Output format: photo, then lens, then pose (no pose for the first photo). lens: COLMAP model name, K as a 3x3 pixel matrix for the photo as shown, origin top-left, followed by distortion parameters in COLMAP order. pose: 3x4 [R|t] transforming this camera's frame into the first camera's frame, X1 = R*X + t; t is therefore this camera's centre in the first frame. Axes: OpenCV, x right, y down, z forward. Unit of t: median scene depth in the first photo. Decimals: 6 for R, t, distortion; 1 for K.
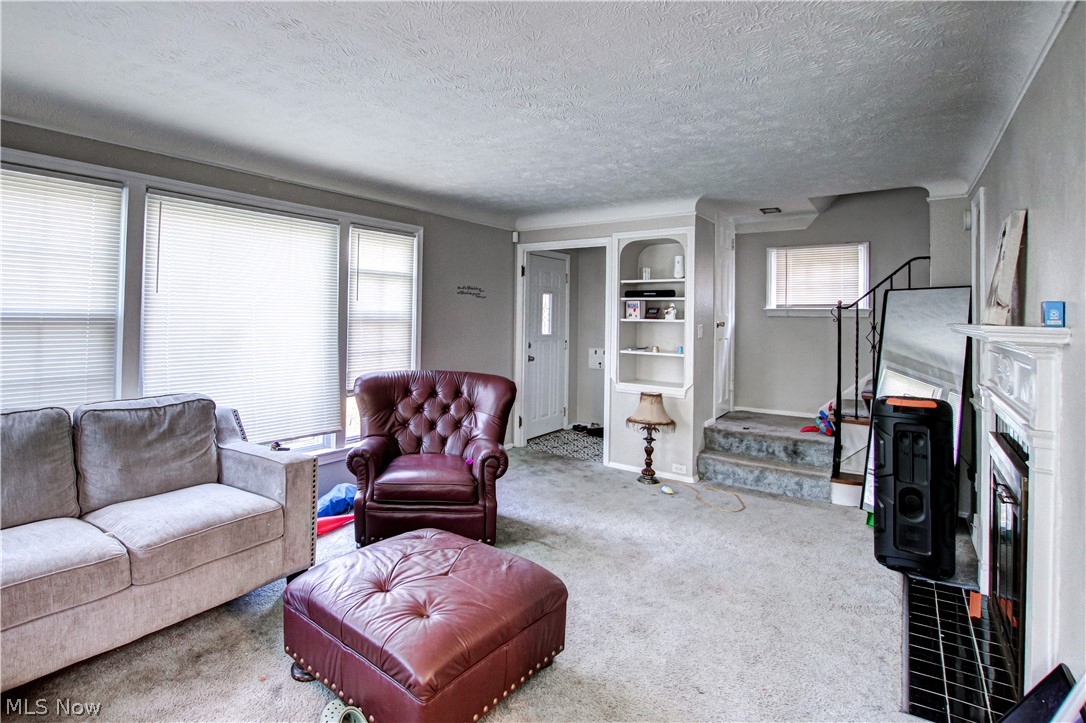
lens RADIAL K [[578.5, 0, 452.0], [0, 578.5, 318.5], [0, 0, 1]] dist [-0.002266, 0.002150]
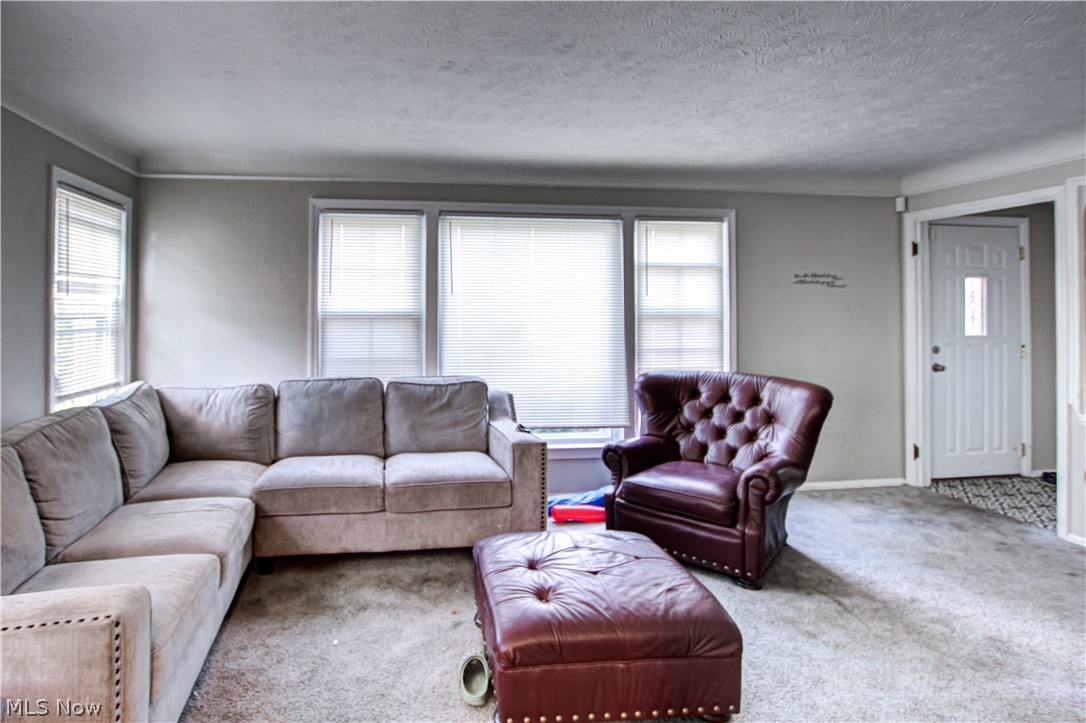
lens RADIAL K [[578.5, 0, 452.0], [0, 578.5, 318.5], [0, 0, 1]] dist [-0.002266, 0.002150]
pose [[0.717320, -0.003194, -0.696737, 0.335058], [0.005252, 0.999986, 0.000823, 0.006120], [0.696724, -0.004250, 0.717326, 0.088748]]
